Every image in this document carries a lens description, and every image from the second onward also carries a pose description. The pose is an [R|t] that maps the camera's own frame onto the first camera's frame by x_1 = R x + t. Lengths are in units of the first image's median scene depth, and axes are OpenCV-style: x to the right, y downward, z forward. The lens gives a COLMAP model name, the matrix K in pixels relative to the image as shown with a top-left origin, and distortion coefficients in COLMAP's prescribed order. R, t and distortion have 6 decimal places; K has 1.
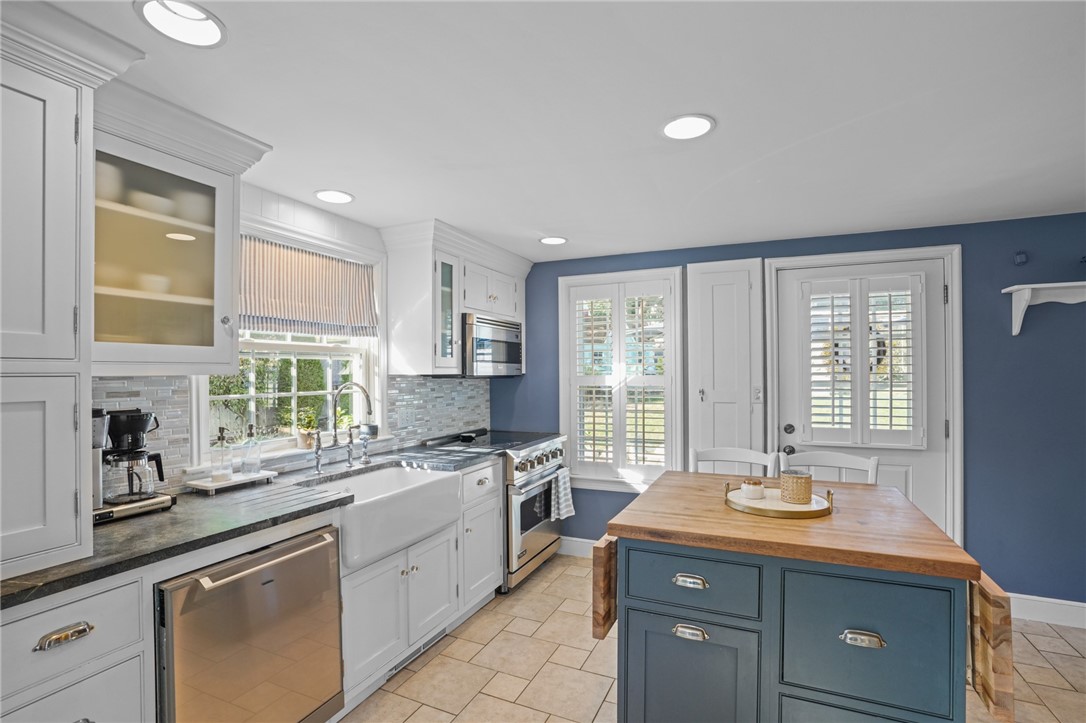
lens RADIAL K [[506.8, 0, 541.0], [0, 506.8, 374.7], [0, 0, 1]] dist [-0.069116, 0.028839]
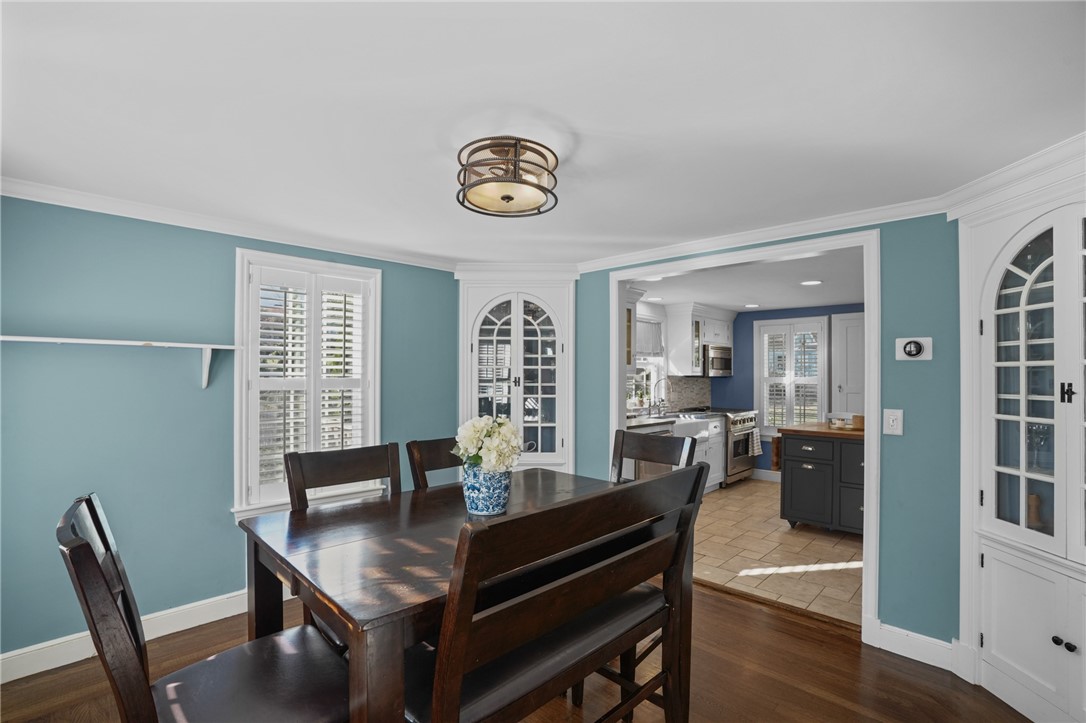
lens RADIAL K [[506.8, 0, 541.0], [0, 506.8, 374.7], [0, 0, 1]] dist [-0.069116, 0.028839]
pose [[0.942245, 0.011429, -0.334728, -0.100760], [-0.012688, 0.999918, -0.001573, 0.007513], [0.334683, 0.005729, 0.942313, -1.153664]]
